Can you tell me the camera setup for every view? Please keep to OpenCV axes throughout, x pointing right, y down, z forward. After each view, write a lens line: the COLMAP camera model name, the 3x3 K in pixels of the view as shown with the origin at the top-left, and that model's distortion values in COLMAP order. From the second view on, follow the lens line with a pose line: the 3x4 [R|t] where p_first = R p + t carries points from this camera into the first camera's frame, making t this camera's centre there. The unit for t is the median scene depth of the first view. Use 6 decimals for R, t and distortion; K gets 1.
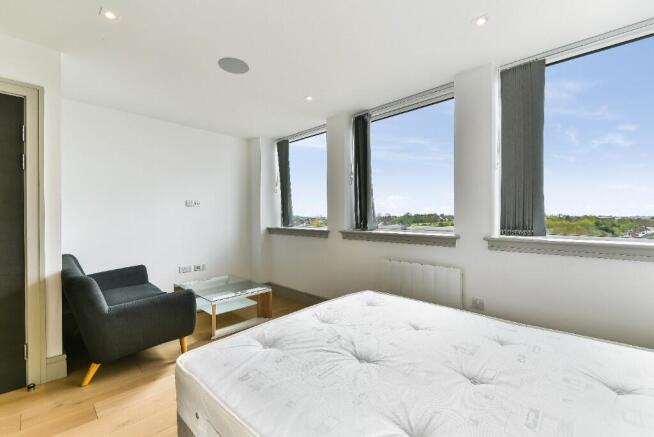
lens RADIAL K [[266.7, 0, 331.8], [0, 266.7, 217.2], [0, 0, 1]] dist [-0.000827, -0.000426]
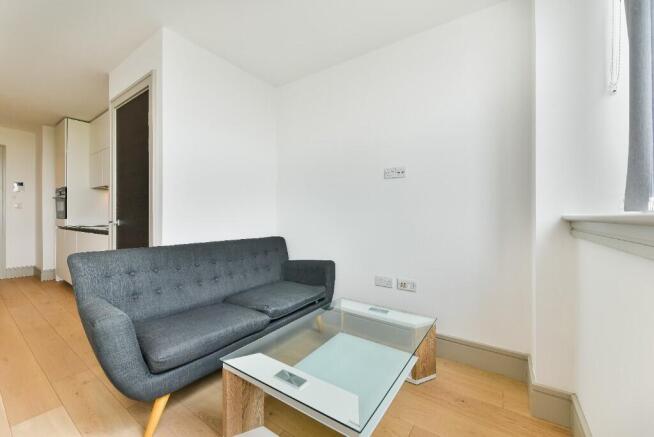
lens RADIAL K [[259.3, 0, 327.0], [0, 259.3, 218.5], [0, 0, 1]] dist [0.000918, 0.000213]
pose [[0.132296, 0.001140, -0.991210, 0.025111], [-0.006464, 0.999979, 0.000287, 0.059698], [0.991189, 0.006369, 0.132301, 0.928181]]
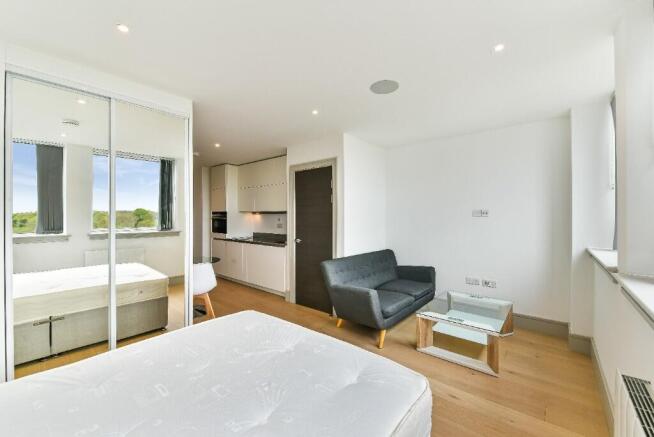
lens RADIAL K [[266.7, 0, 331.8], [0, 266.7, 217.2], [0, 0, 1]] dist [-0.000827, -0.000426]
pose [[0.025841, -0.008693, -0.999628, 0.468956], [-0.006251, 0.999941, -0.008857, -0.027571], [0.999647, 0.006477, 0.025785, 0.547491]]
